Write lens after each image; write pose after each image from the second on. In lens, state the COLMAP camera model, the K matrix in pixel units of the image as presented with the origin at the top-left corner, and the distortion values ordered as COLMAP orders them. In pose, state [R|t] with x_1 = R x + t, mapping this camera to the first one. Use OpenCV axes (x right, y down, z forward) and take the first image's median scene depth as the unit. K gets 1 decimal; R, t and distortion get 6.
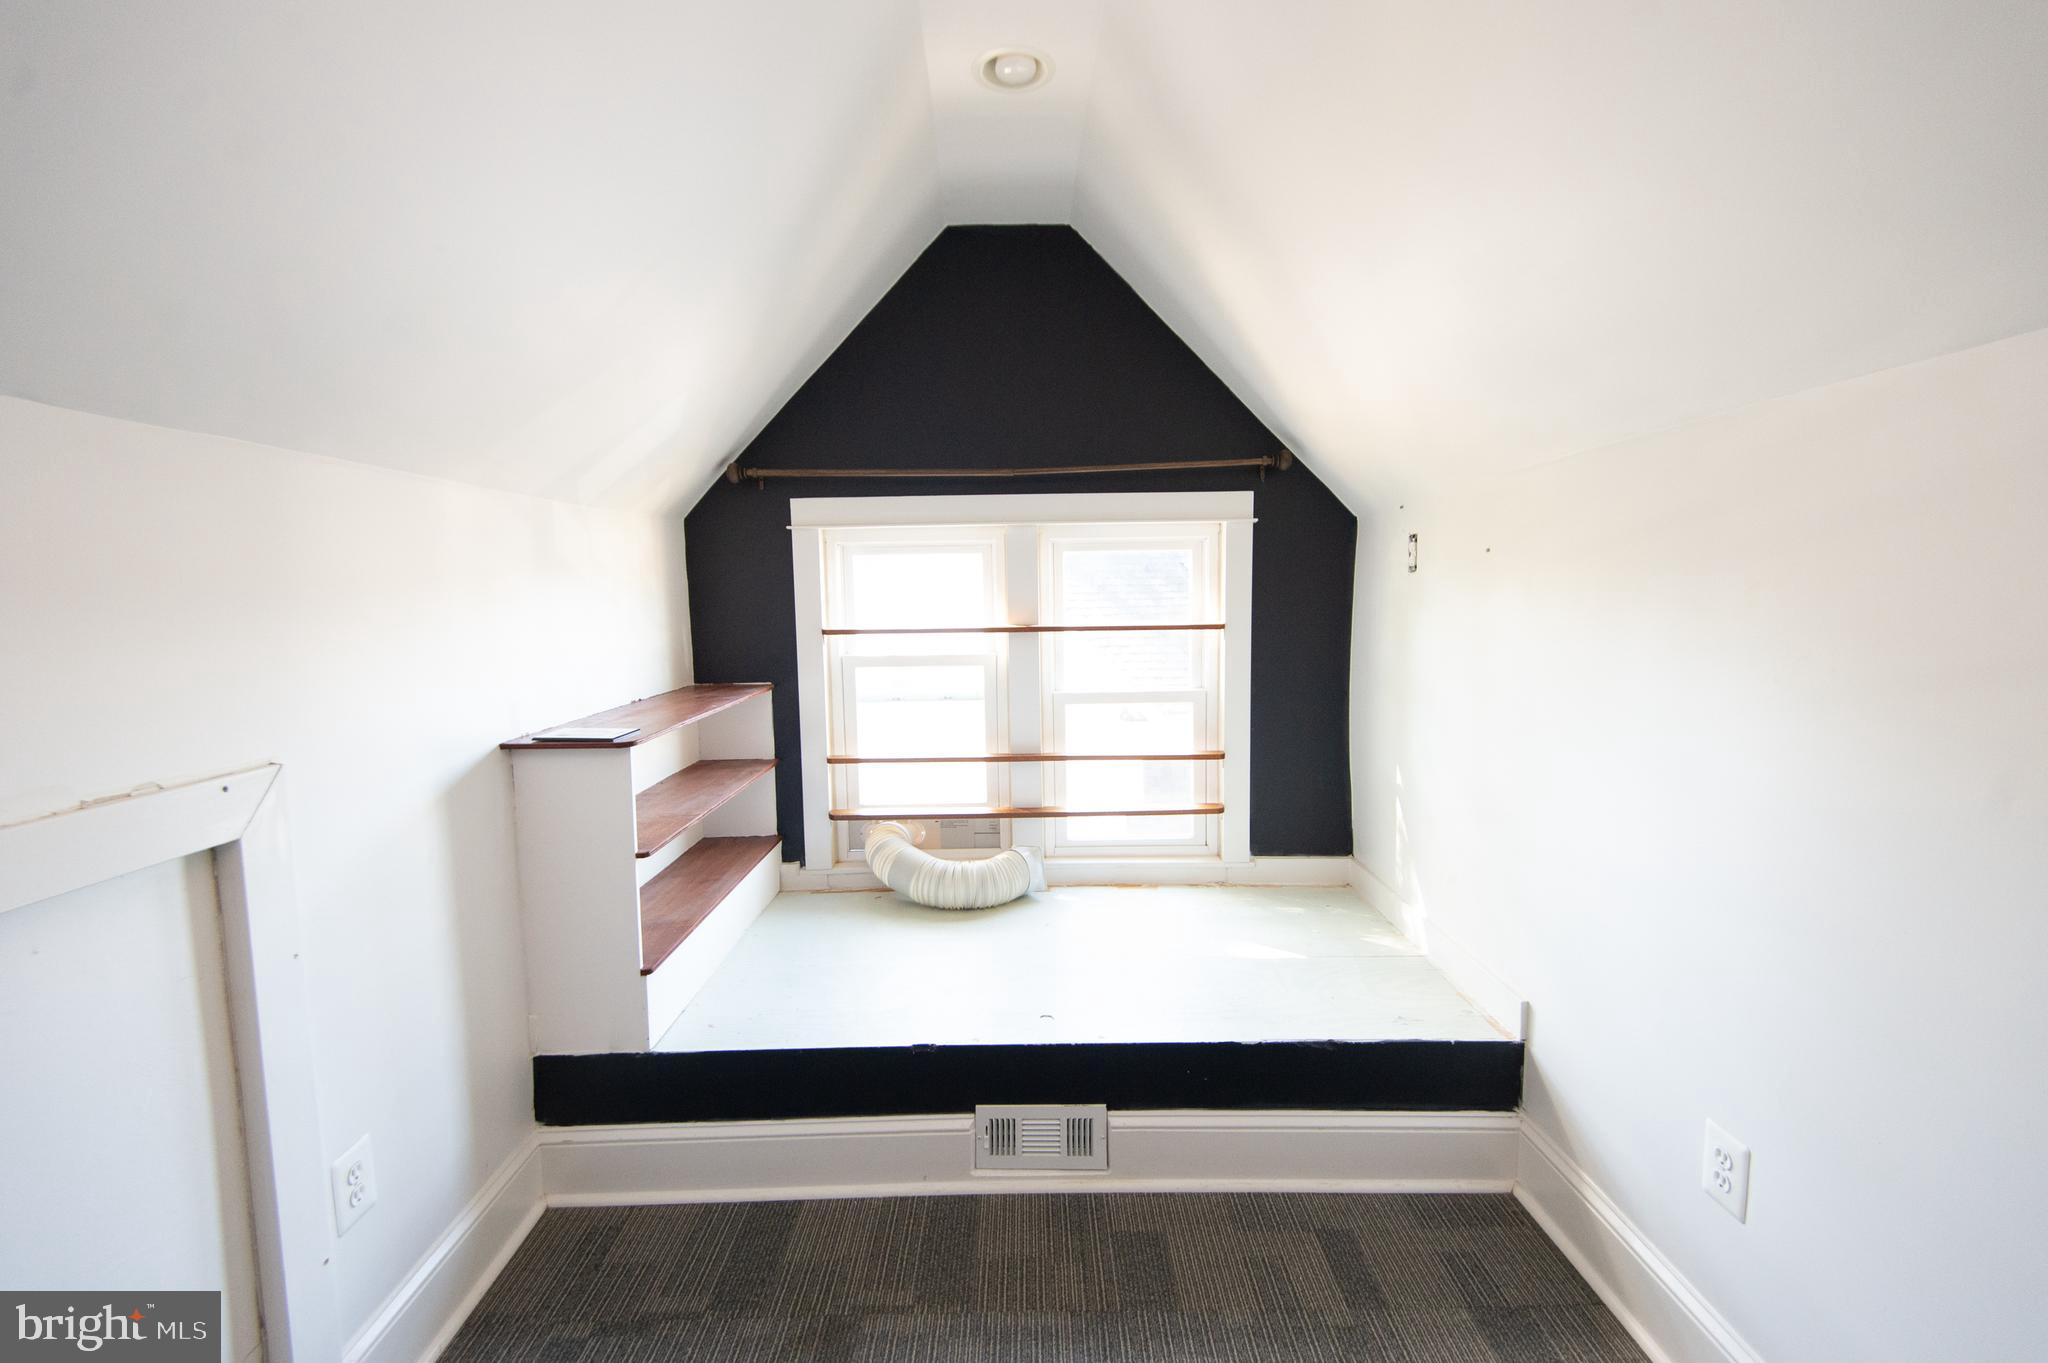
lens RADIAL K [[907.6, 0, 1025.5], [0, 907.6, 674.5], [0, 0, 1]] dist [0.022382, -0.014240]
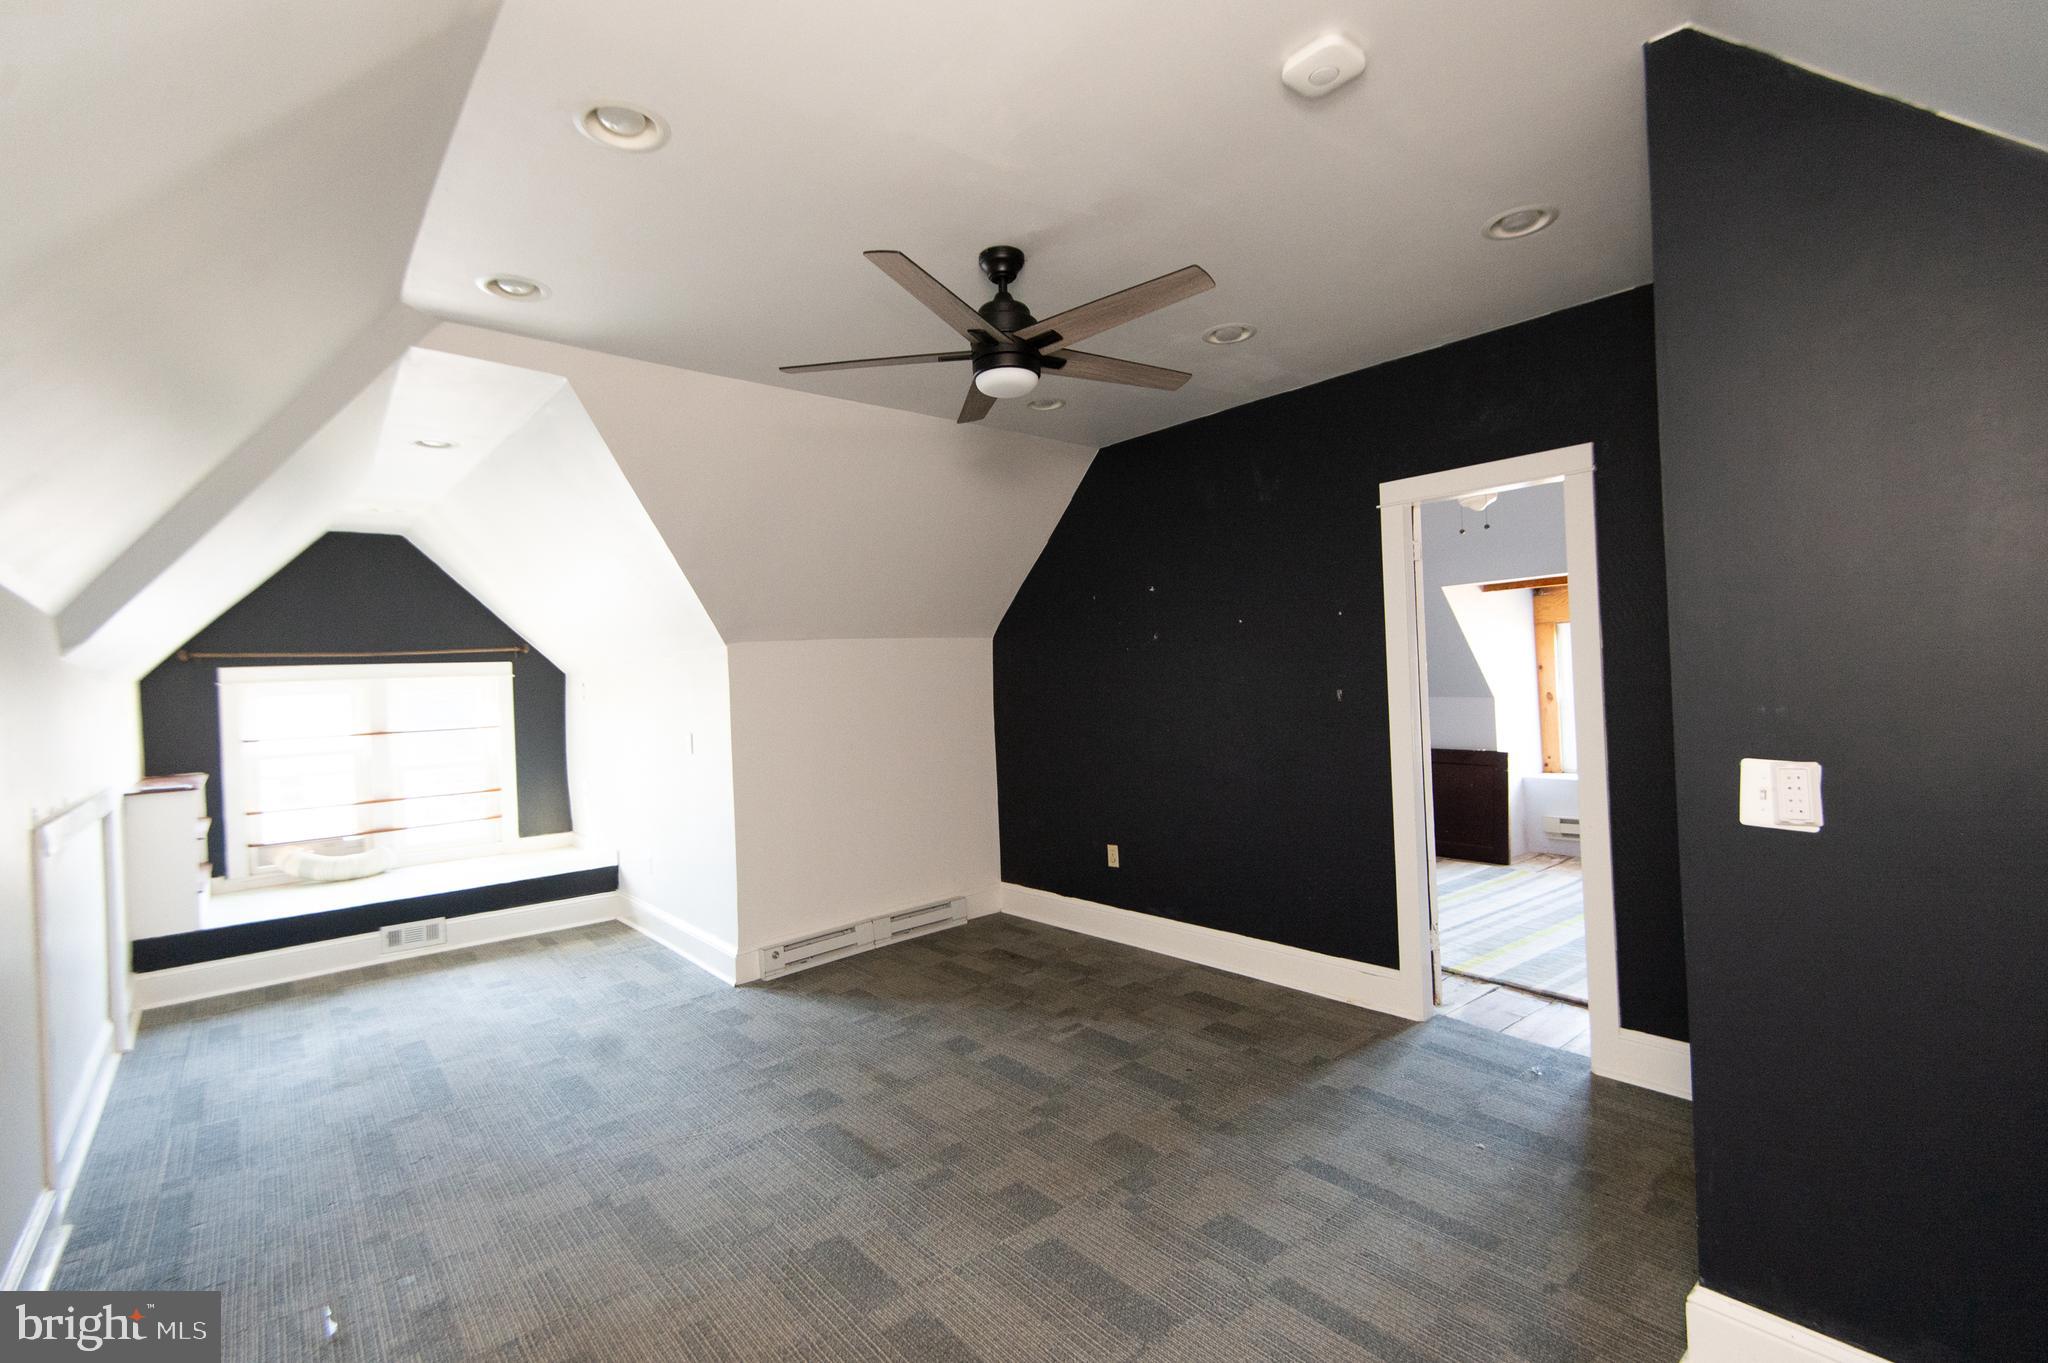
lens RADIAL K [[907.6, 0, 1025.5], [0, 907.6, 674.5], [0, 0, 1]] dist [0.022382, -0.014240]
pose [[0.758939, -0.014380, 0.651003, -0.223684], [0.082498, 0.993823, -0.074223, 0.084649], [-0.645915, 0.110038, 0.755437, -1.379534]]
